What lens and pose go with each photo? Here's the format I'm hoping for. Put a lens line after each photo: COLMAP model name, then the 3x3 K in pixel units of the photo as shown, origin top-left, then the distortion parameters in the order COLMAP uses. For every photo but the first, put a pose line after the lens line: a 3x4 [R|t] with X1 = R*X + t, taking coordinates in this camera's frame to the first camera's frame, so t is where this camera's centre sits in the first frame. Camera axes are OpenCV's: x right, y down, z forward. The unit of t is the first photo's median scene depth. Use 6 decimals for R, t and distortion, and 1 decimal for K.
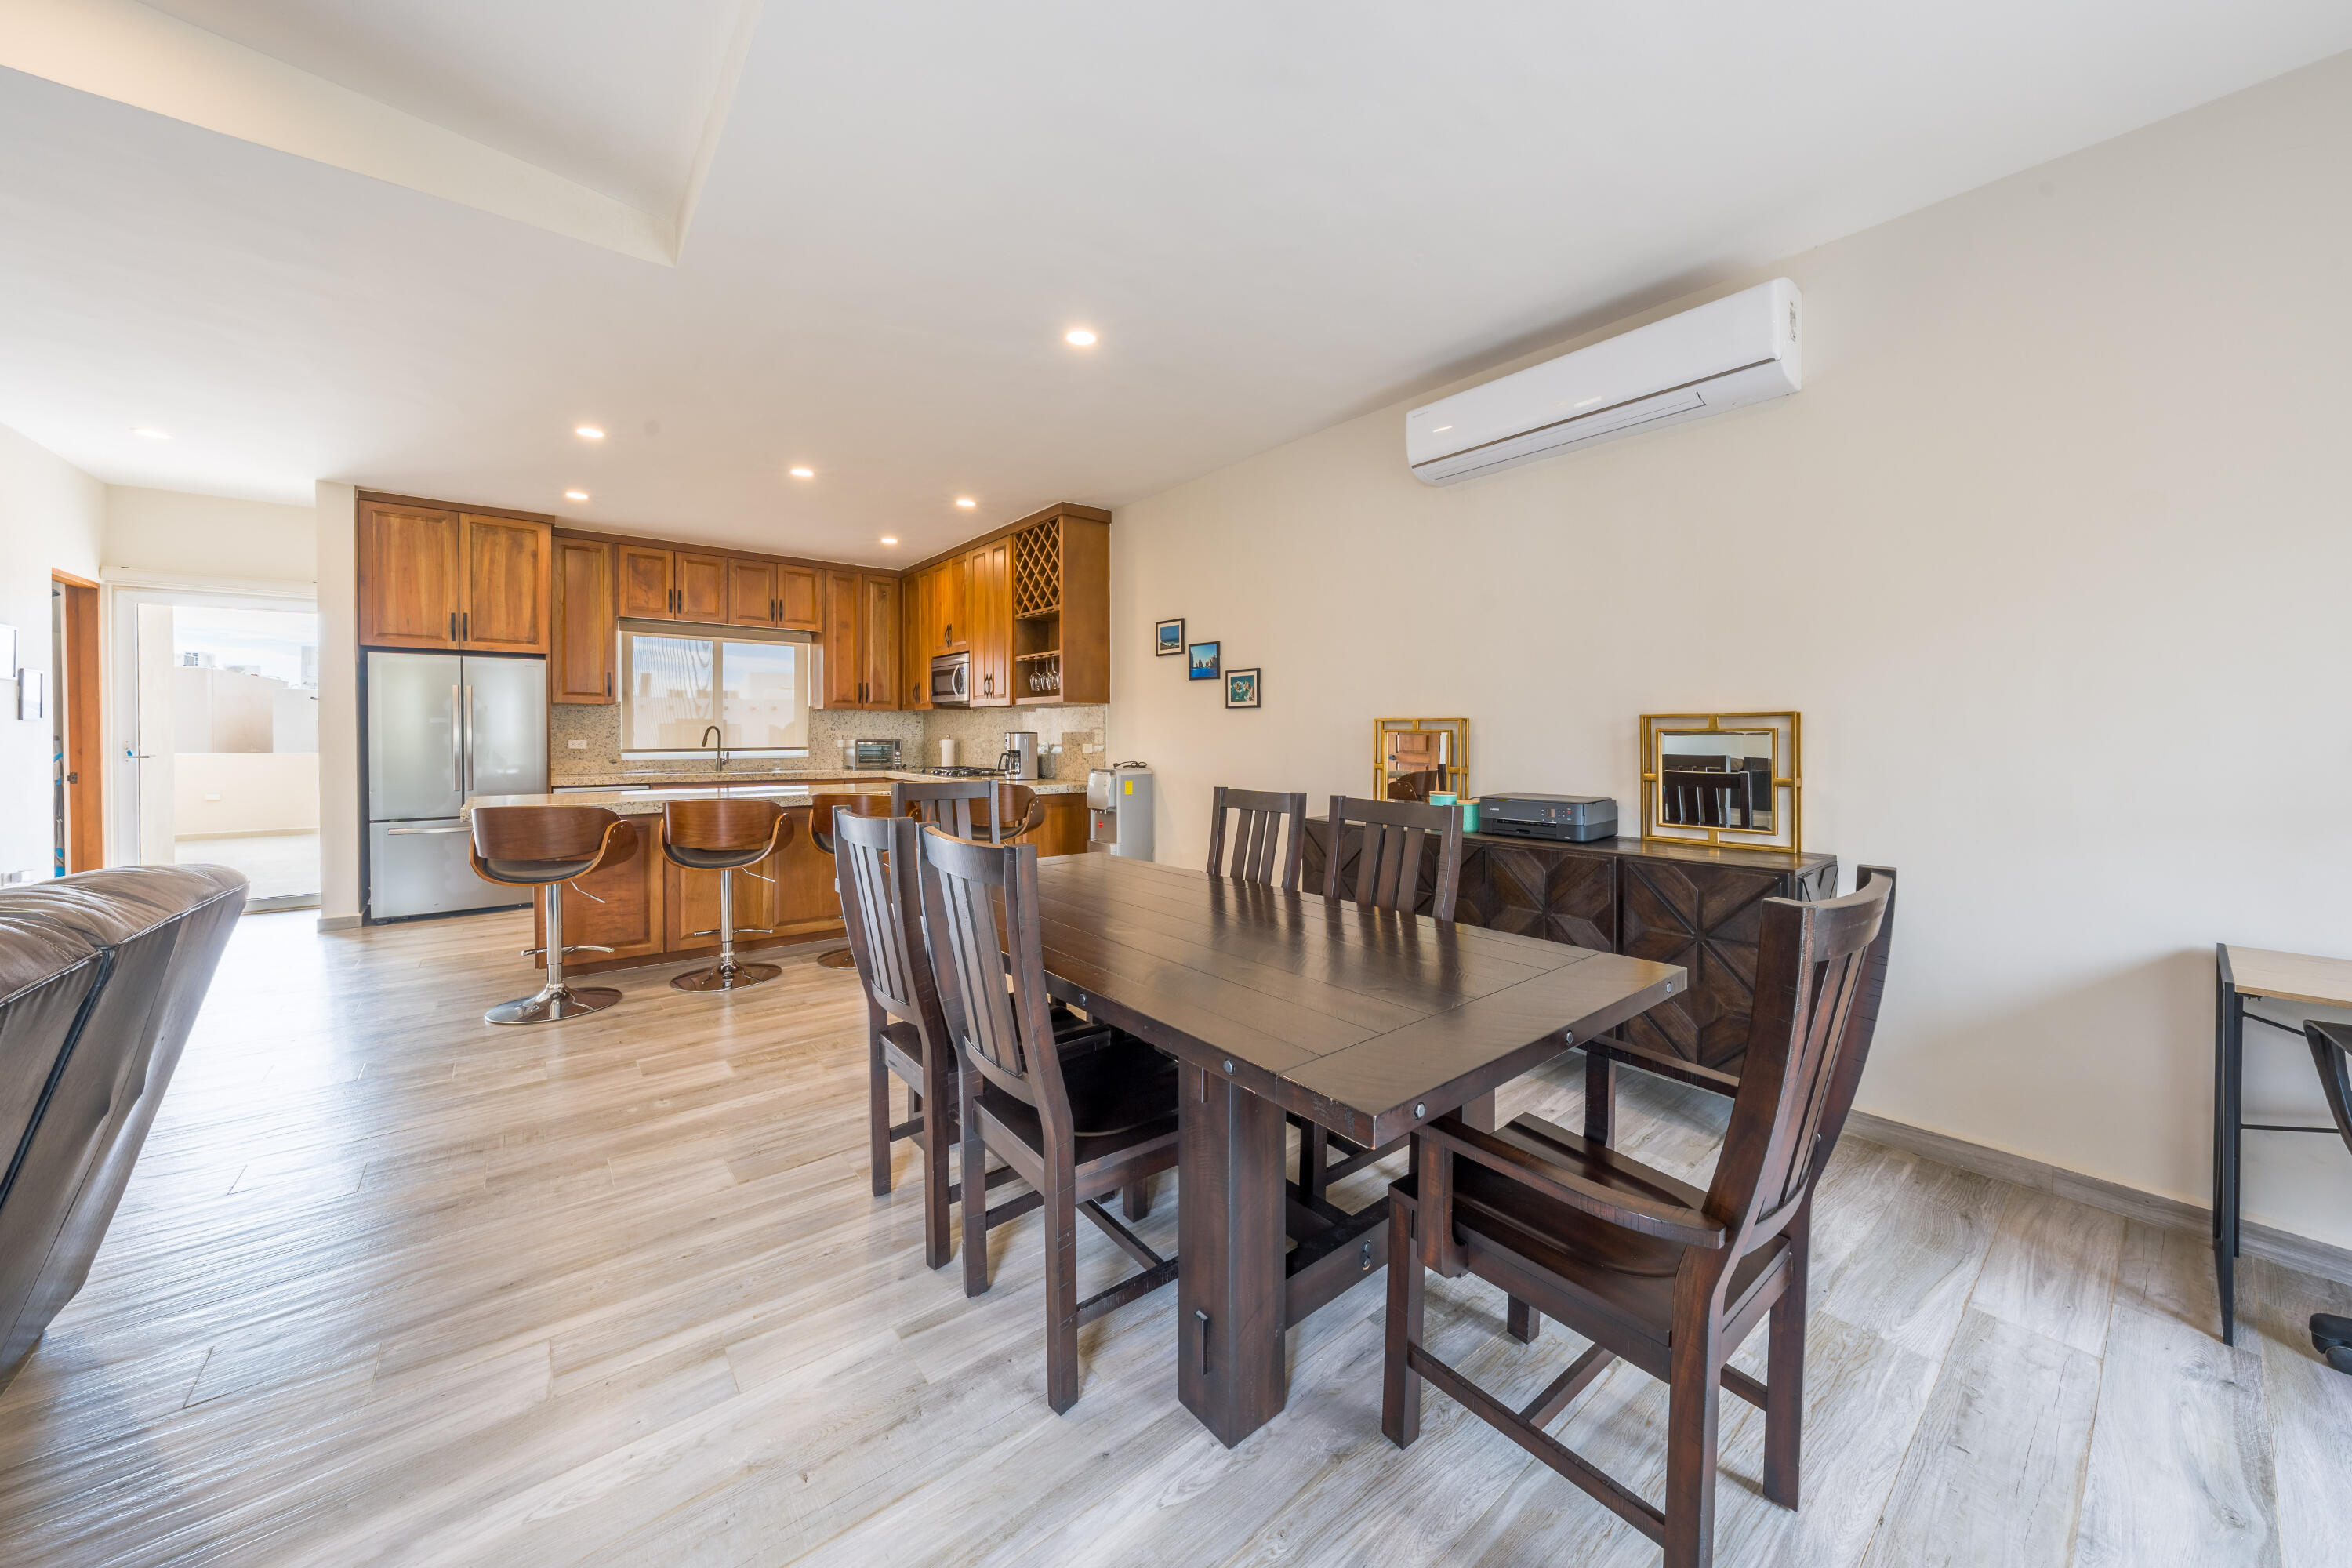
lens RADIAL K [[814.0, 0, 1136.9], [0, 814.0, 737.7], [0, 0, 1]] dist [0.000019, 0.000018]
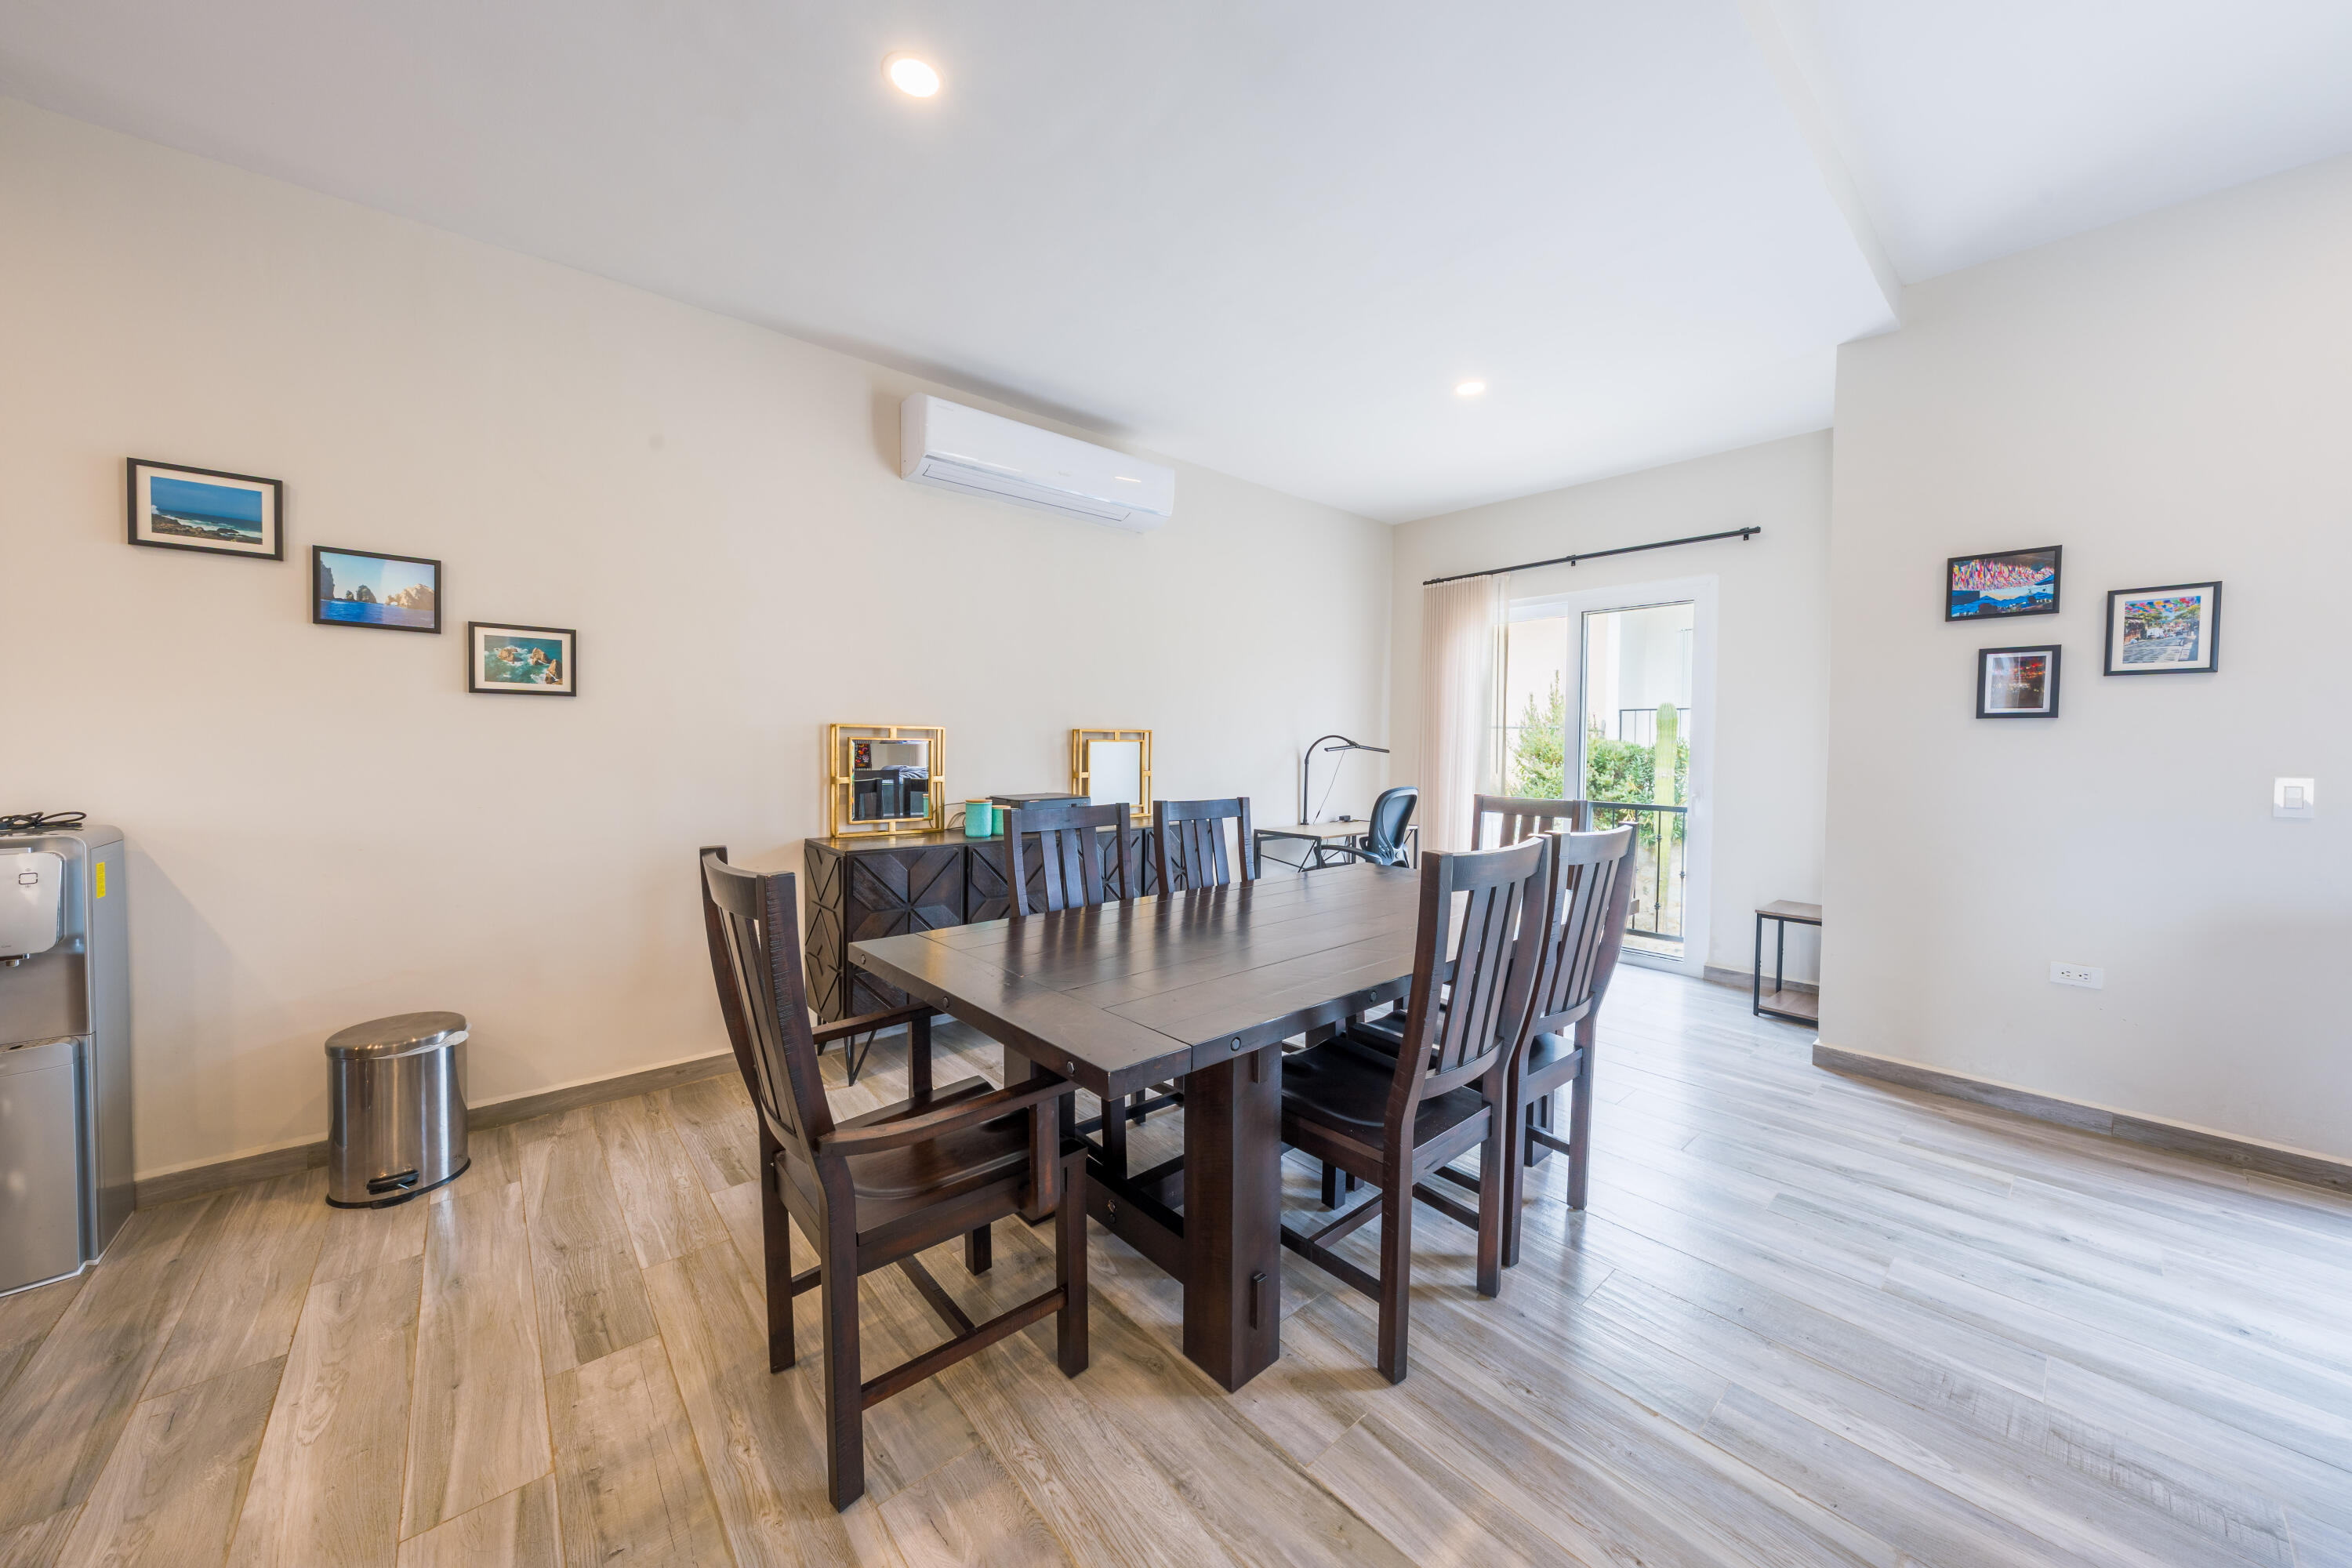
lens RADIAL K [[814.0, 0, 1170.1], [0, 814.0, 777.4], [0, 0, 1]] dist [0.000019, 0.000018]
pose [[-0.062610, -0.042821, 0.997119, -0.477105], [-0.008908, 0.999063, 0.042346, -0.006749], [-0.997998, -0.006231, -0.062932, 0.585812]]
